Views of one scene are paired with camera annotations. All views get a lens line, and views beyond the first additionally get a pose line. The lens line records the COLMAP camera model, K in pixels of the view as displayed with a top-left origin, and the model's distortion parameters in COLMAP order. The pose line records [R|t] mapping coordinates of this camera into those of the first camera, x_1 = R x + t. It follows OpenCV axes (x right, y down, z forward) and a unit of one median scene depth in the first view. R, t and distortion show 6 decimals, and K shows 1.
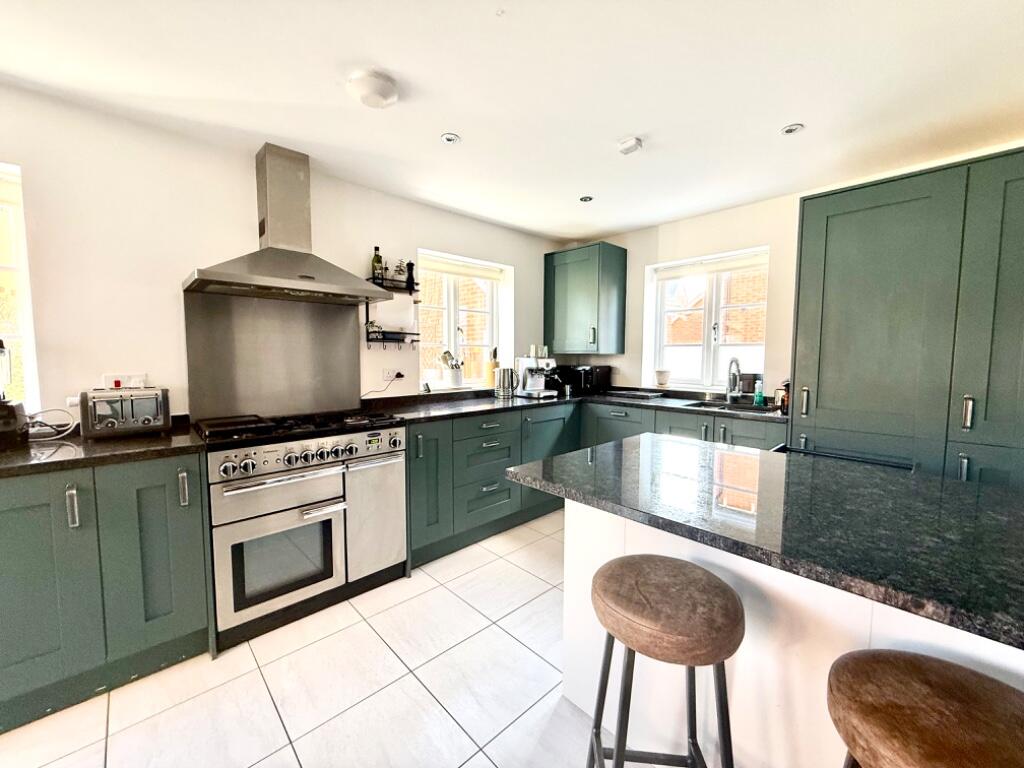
lens RADIAL K [[409.3, 0, 511.4], [0, 409.3, 383.6], [0, 0, 1]] dist [0.001768, 0.000126]
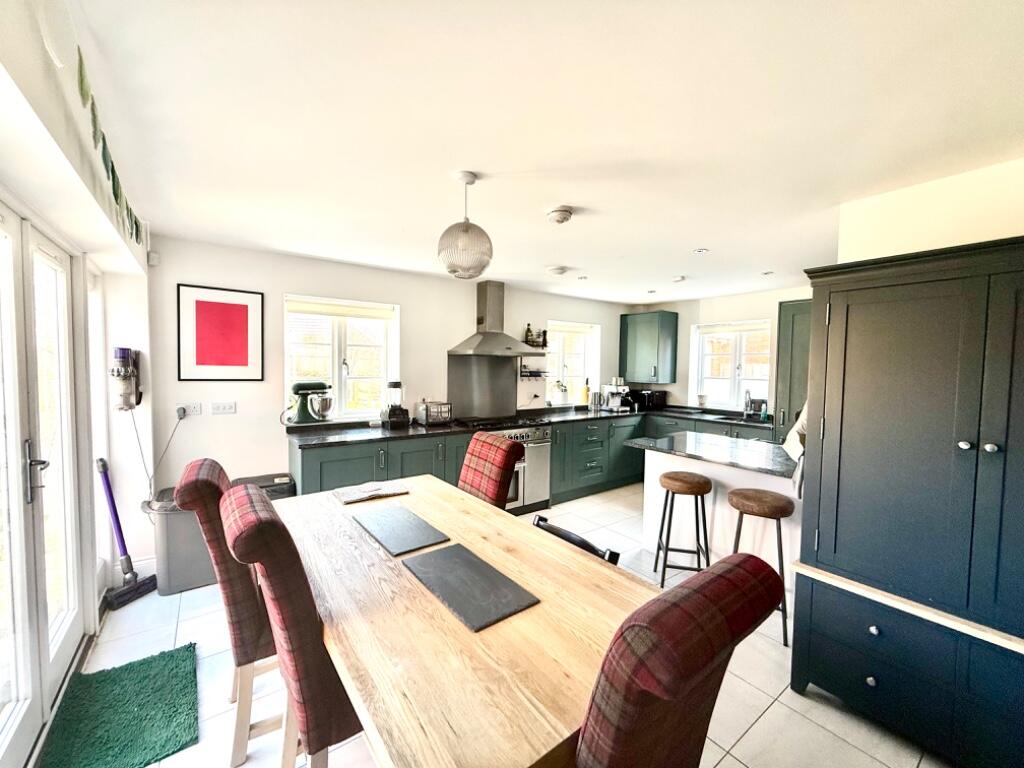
lens RADIAL K [[409.3, 0, 510.2], [0, 409.3, 384.1], [0, 0, 1]] dist [0.001768, 0.000126]
pose [[0.992379, 0.015413, -0.122255, -0.148672], [-0.018851, 0.999457, -0.027022, -0.019541], [0.121772, 0.029121, 0.992131, -0.588051]]
